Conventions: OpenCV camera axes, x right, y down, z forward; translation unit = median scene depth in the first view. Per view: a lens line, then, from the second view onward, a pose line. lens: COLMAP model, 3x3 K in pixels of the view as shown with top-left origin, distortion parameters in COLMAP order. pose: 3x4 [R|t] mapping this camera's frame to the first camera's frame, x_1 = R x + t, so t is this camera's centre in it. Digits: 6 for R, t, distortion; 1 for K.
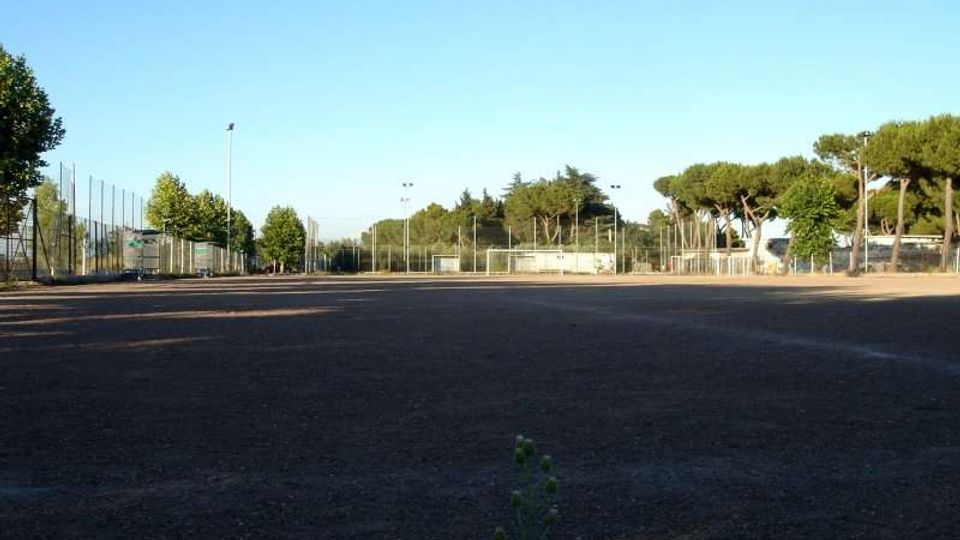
lens RADIAL K [[1054.1, 0, 480.0], [0, 1054.1, 270.0], [0, 0, 1]] dist [-0.162710, 0.069773]
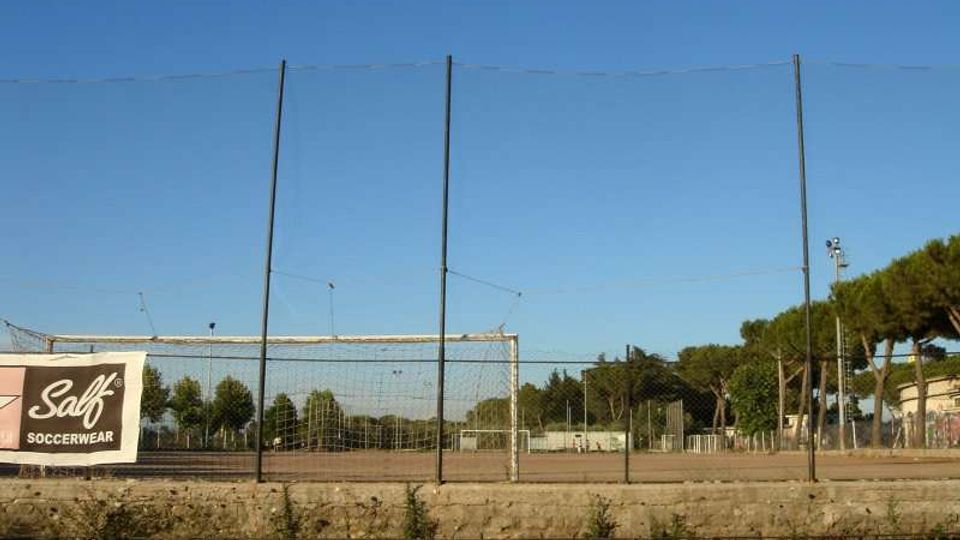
lens RADIAL K [[1054.1, 0, 480.0], [0, 1054.1, 270.0], [0, 0, 1]] dist [-0.162710, 0.069773]
pose [[0.980333, -0.027344, -0.195446, 0.182343], [-0.005267, 0.986377, -0.164416, -0.002721], [0.197279, 0.162212, 0.966834, -0.068829]]
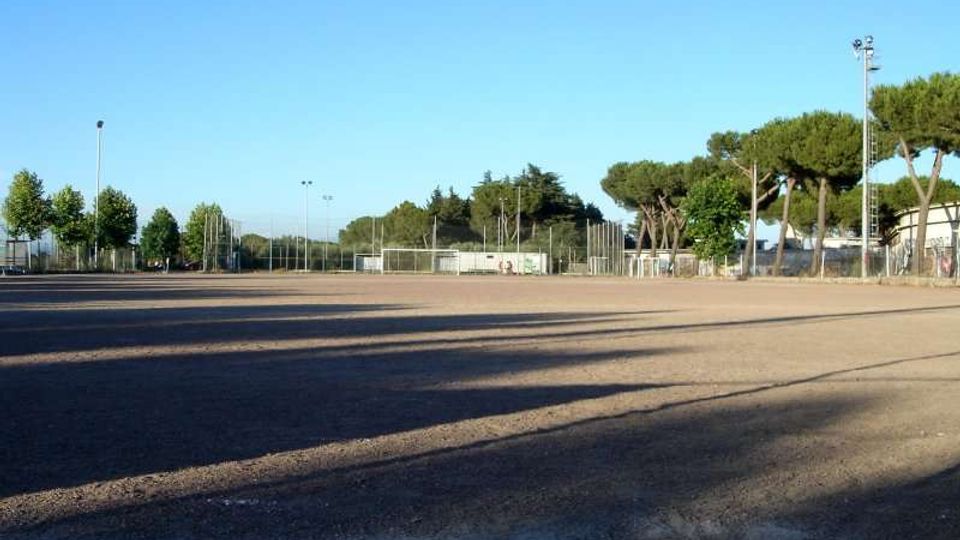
lens RADIAL K [[1054.1, 0, 480.0], [0, 1054.1, 270.0], [0, 0, 1]] dist [-0.162710, 0.069773]
pose [[0.999138, 0.010515, -0.040160, 0.101729], [-0.010439, 0.999943, 0.002100, -0.001733], [0.040180, -0.001679, 0.999191, 0.014326]]
